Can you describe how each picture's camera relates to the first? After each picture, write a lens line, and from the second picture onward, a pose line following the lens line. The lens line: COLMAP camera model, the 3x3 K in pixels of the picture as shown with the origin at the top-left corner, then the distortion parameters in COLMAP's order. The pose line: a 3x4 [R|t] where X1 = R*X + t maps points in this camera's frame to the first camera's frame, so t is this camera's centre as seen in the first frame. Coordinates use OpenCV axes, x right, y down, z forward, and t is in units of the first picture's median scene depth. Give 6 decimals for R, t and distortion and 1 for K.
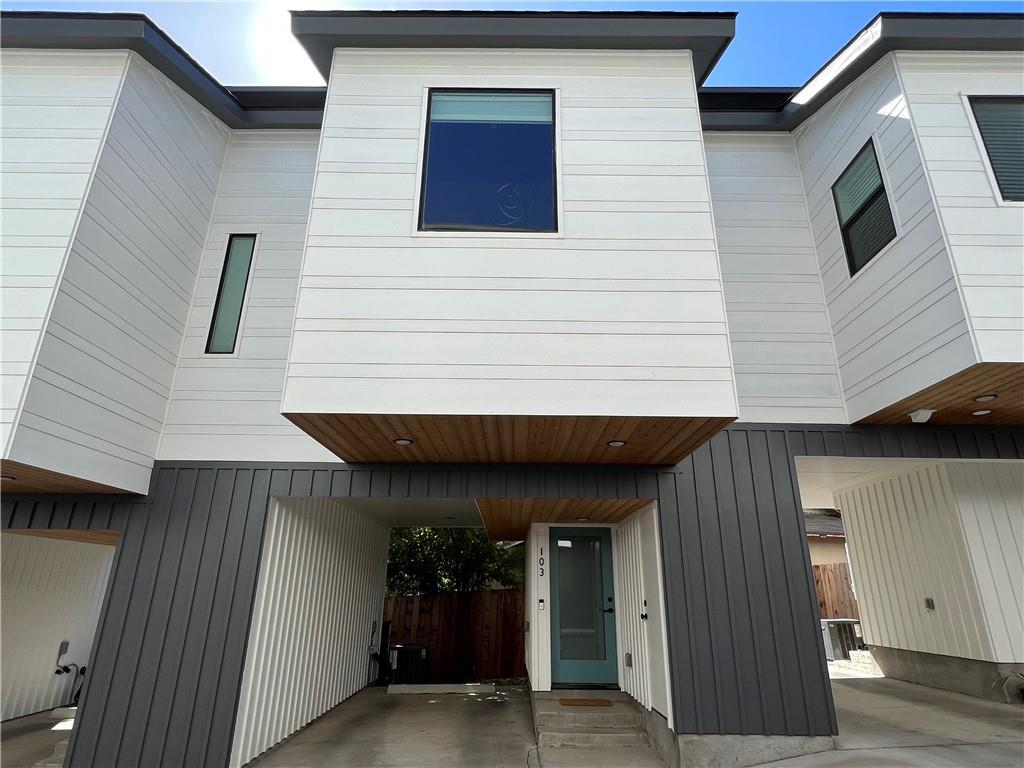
lens RADIAL K [[574.0, 0, 512.0], [0, 574.0, 384.0], [0, 0, 1]] dist [-0.001904, -0.000770]
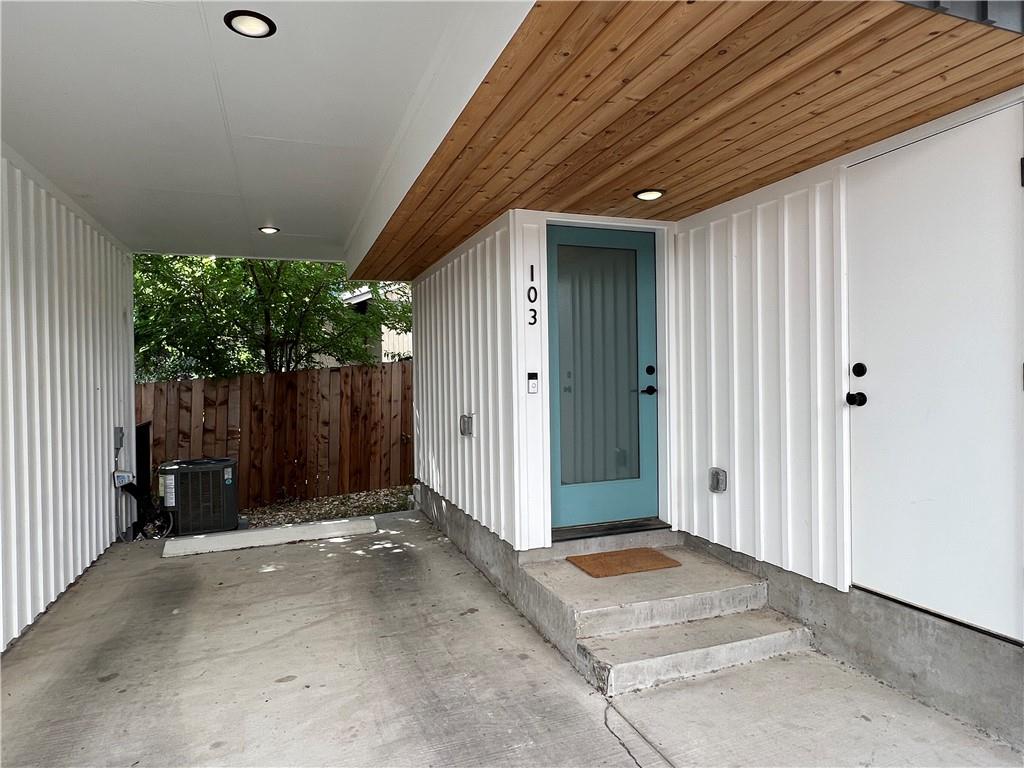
lens RADIAL K [[610.4, 0, 512.0], [0, 610.4, 384.0], [0, 0, 1]] dist [-0.001096, -0.003323]
pose [[0.936223, -0.031453, 0.349996, -0.112156], [-0.094691, 0.936565, 0.337460, 0.180632], [-0.338408, -0.349079, 0.873855, 0.471677]]
